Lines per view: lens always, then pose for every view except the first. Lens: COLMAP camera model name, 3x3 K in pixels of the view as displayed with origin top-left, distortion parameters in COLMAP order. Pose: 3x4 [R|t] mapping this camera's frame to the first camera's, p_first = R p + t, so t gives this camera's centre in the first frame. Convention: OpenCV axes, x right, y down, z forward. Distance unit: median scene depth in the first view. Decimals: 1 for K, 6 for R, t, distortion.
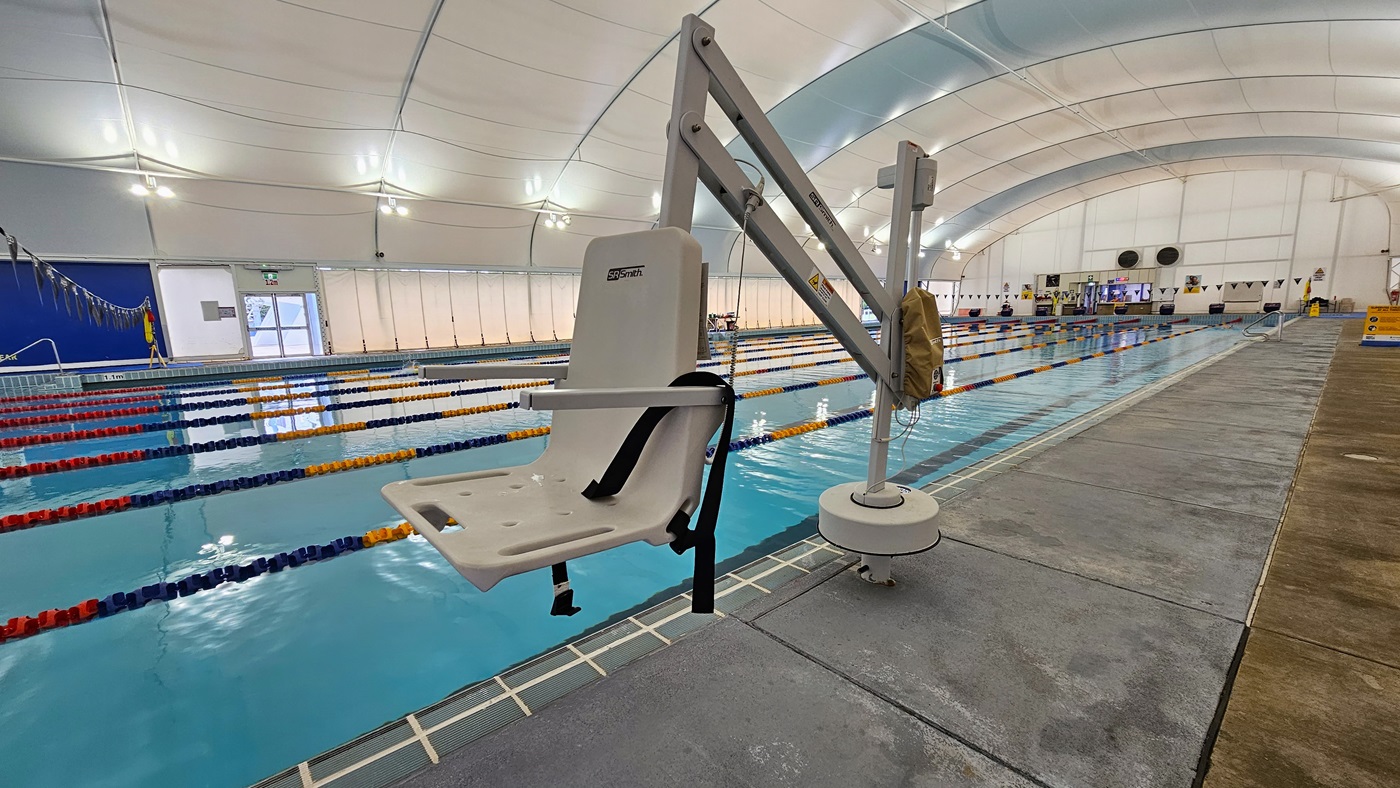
lens RADIAL K [[573.4, 0, 708.8], [0, 573.4, 400.2], [0, 0, 1]] dist [0.001759, -0.001664]
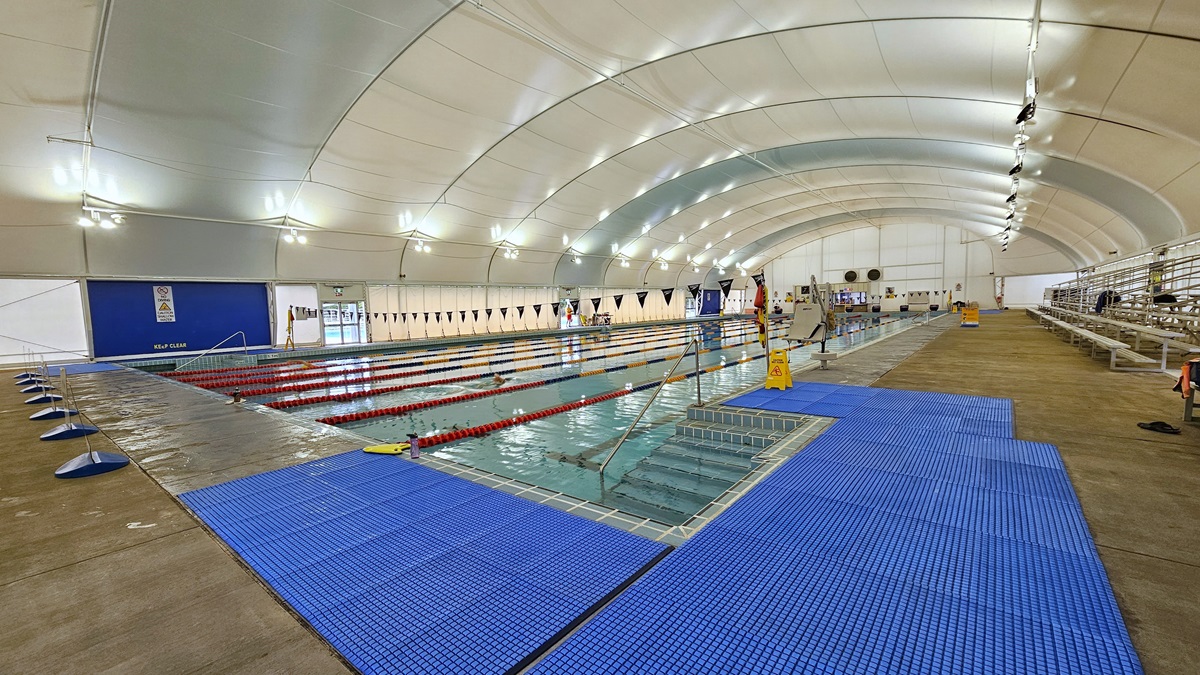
lens RADIAL K [[489.0, 0, 606.4], [0, 489.0, 334.5], [0, 0, 1]] dist [0.008098, 0.001507]
pose [[0.986335, -0.013535, 0.164195, -0.169121], [0.030873, 0.994149, -0.103508, 0.030924], [-0.161834, 0.107163, 0.980982, -0.211585]]
